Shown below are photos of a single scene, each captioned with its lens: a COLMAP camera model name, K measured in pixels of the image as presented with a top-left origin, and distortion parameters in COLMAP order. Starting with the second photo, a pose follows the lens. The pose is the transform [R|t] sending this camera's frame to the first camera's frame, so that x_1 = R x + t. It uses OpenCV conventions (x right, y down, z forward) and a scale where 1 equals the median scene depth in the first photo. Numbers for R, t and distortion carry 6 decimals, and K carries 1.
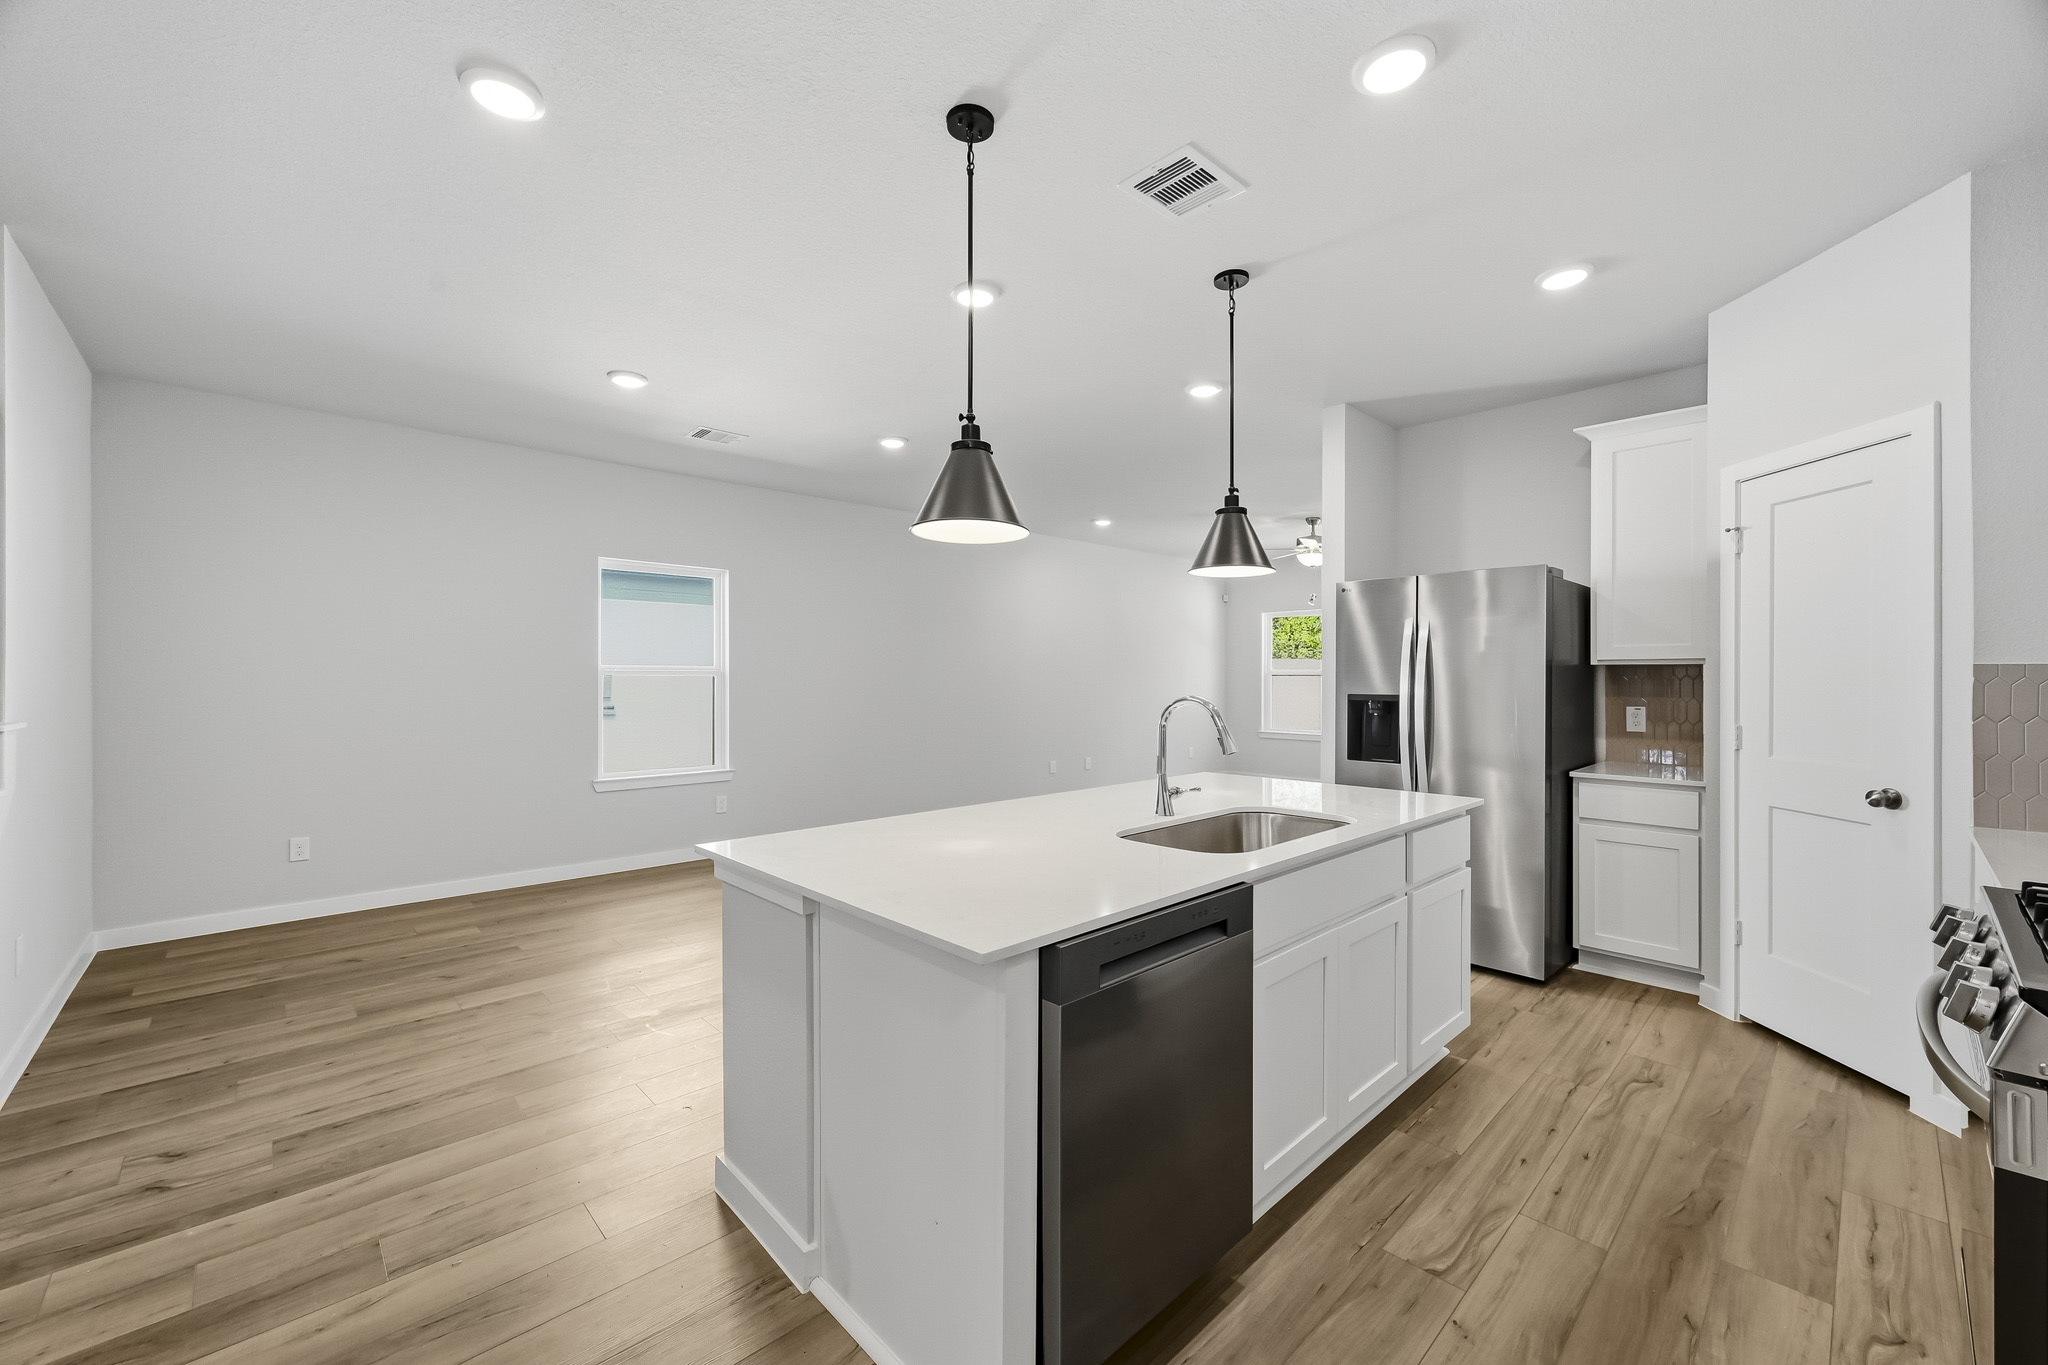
lens RADIAL K [[812.7, 0, 1020.0], [0, 812.7, 679.3], [0, 0, 1]] dist [-0.001716, 0.000041]
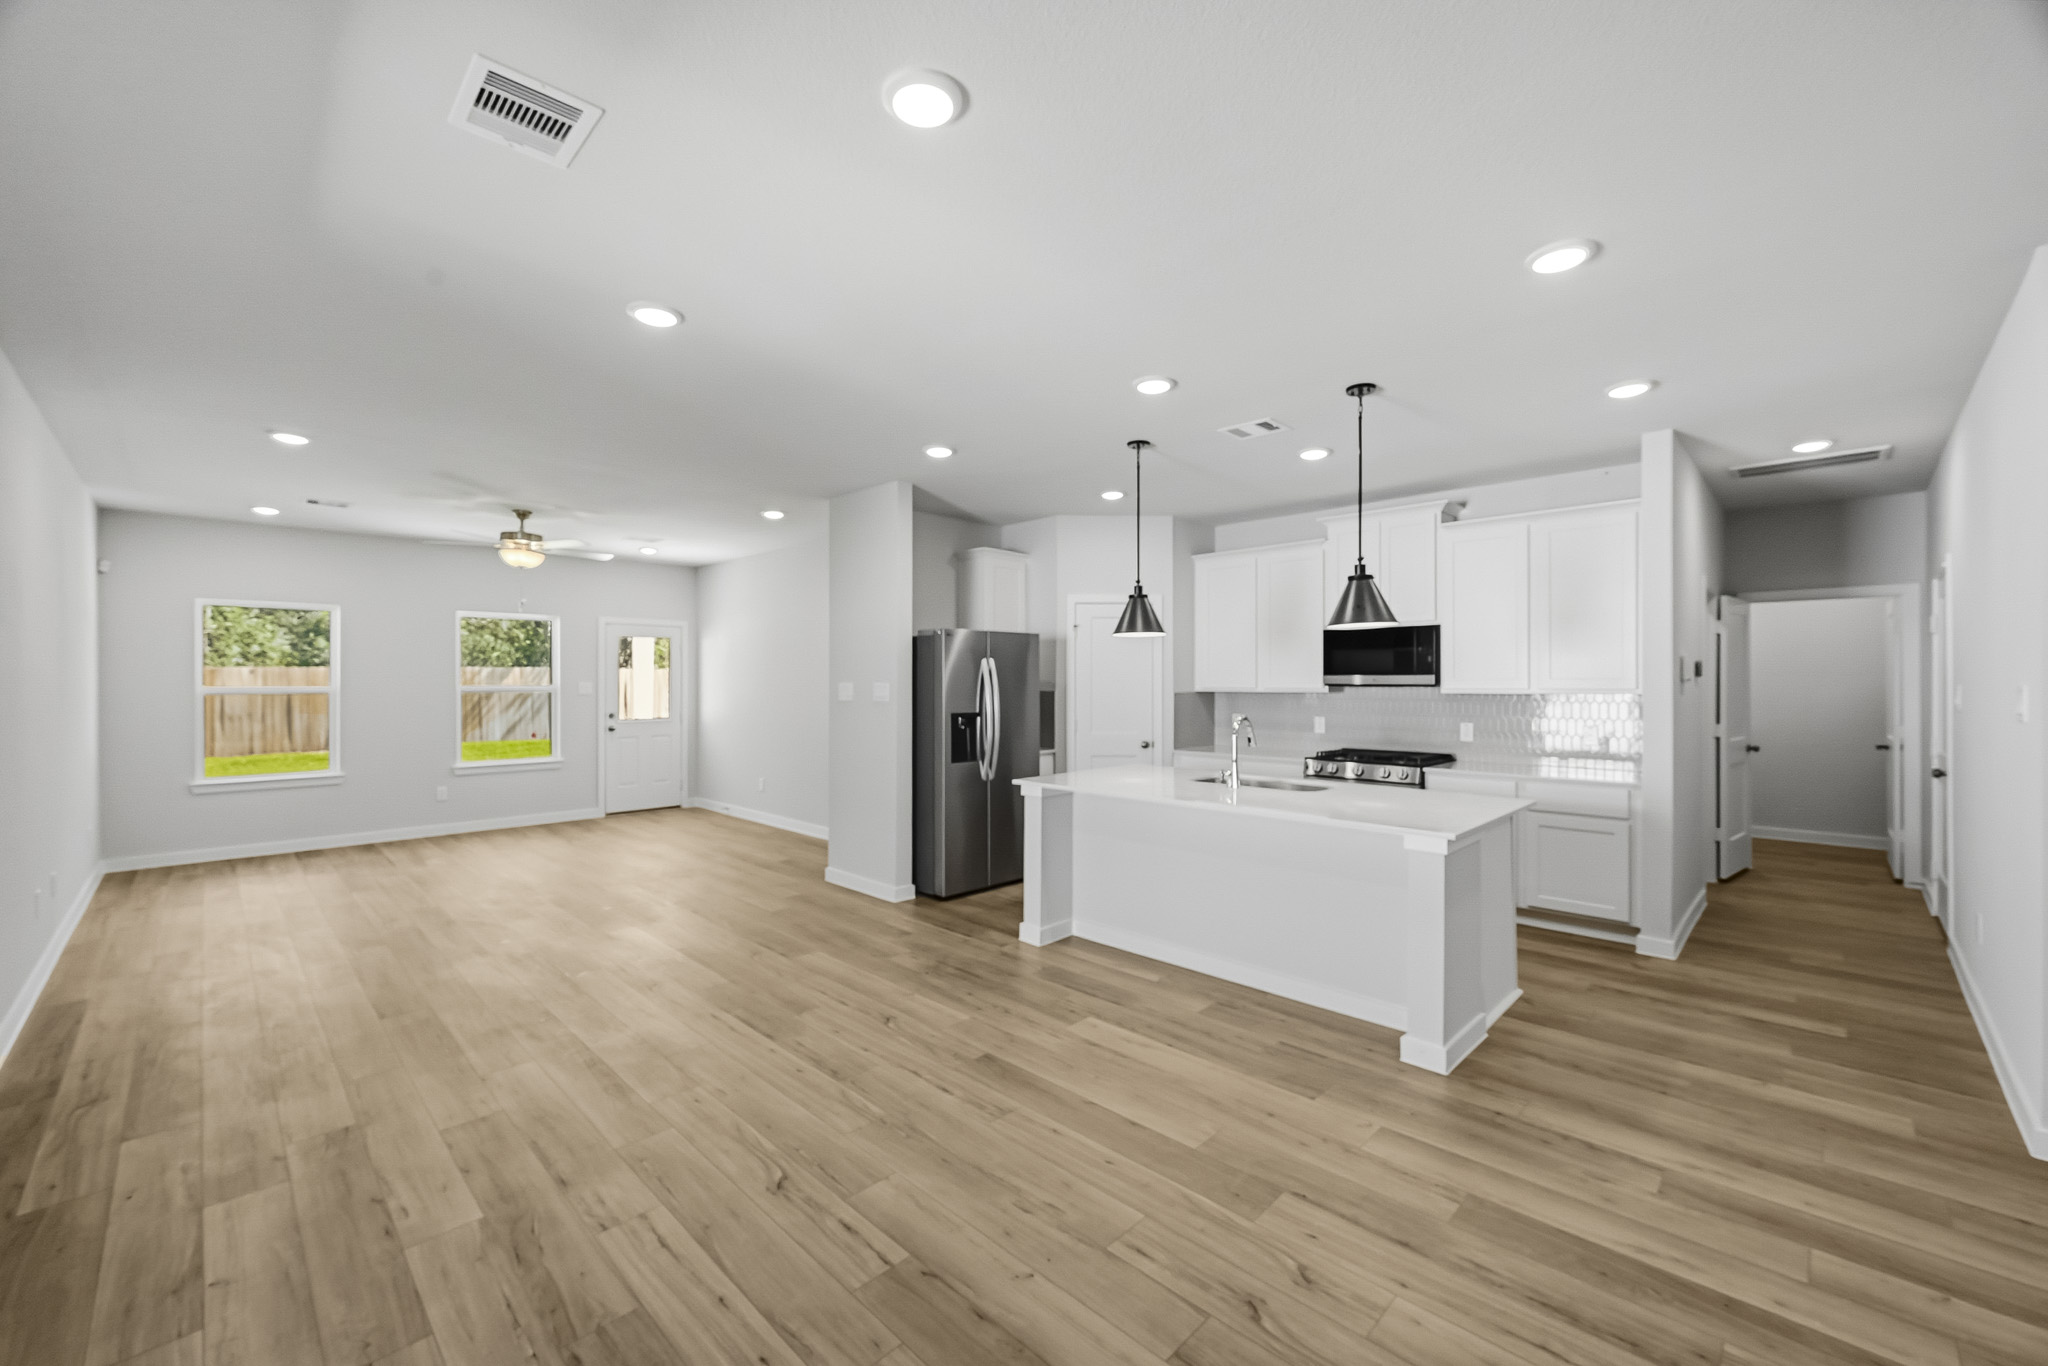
lens RADIAL K [[812.7, 0, 1019.8], [0, 812.7, 682.6], [0, 0, 1]] dist [-0.001716, 0.000041]
pose [[-0.033630, -0.001114, 0.999434, -1.517855], [0.004355, 0.999990, 0.001261, -0.055934], [-0.999425, 0.004395, -0.033625, 1.535728]]
